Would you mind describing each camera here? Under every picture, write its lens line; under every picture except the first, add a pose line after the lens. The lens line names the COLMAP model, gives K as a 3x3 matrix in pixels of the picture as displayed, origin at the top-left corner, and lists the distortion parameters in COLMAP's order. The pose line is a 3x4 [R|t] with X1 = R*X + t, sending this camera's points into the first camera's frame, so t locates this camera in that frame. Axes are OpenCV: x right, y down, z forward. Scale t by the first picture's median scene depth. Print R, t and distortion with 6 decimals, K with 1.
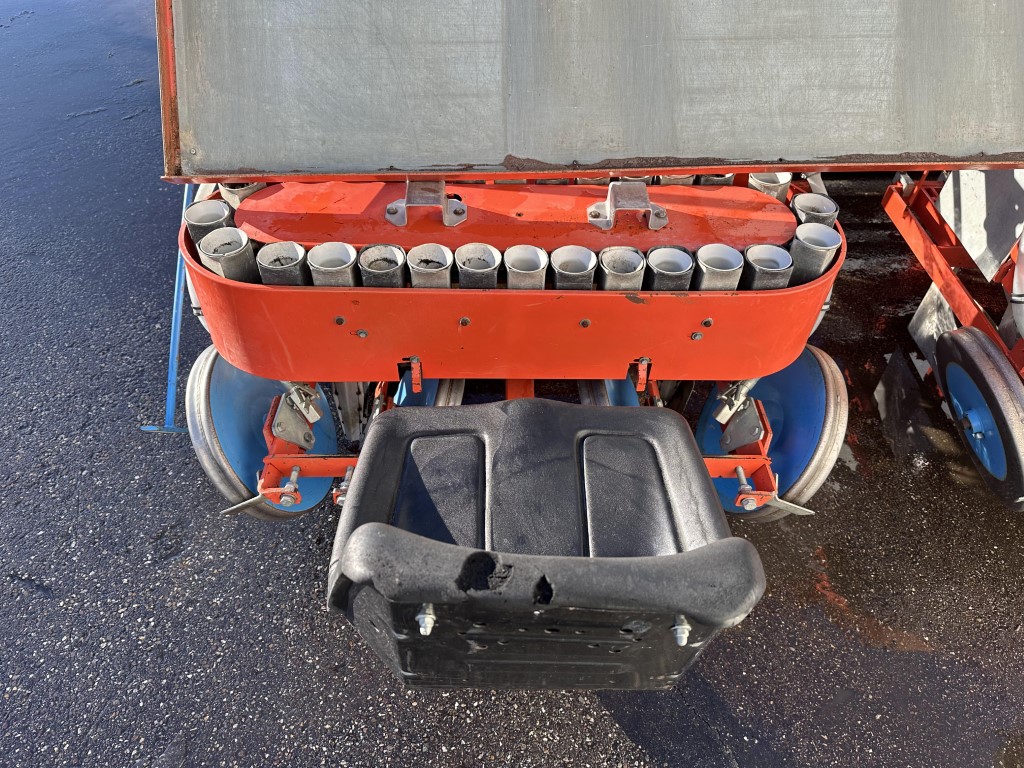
lens RADIAL K [[715.7, 0, 531.2], [0, 715.7, 379.9], [0, 0, 1]] dist [0.096932, -0.166851]
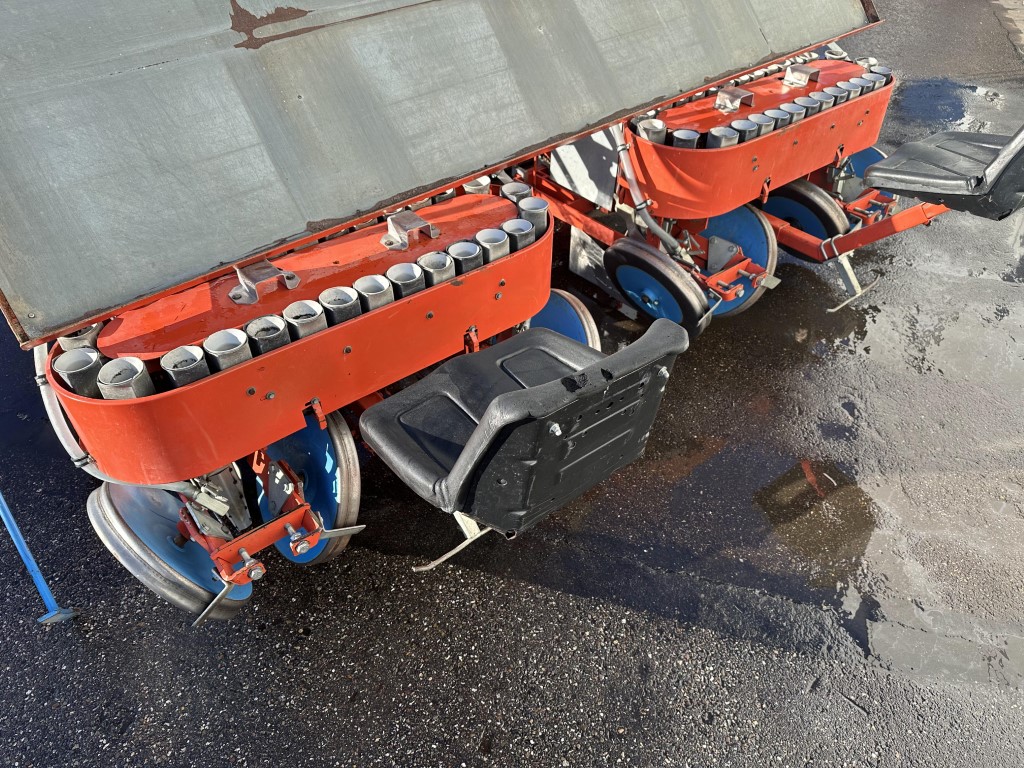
lens RADIAL K [[715.7, 0, 531.2], [0, 715.7, 379.9], [0, 0, 1]] dist [0.096932, -0.166851]
pose [[0.778489, -0.419545, 0.466837, -0.400333], [0.461621, 0.886665, 0.027051, 0.068987], [-0.425277, 0.194443, 0.883930, -0.200583]]
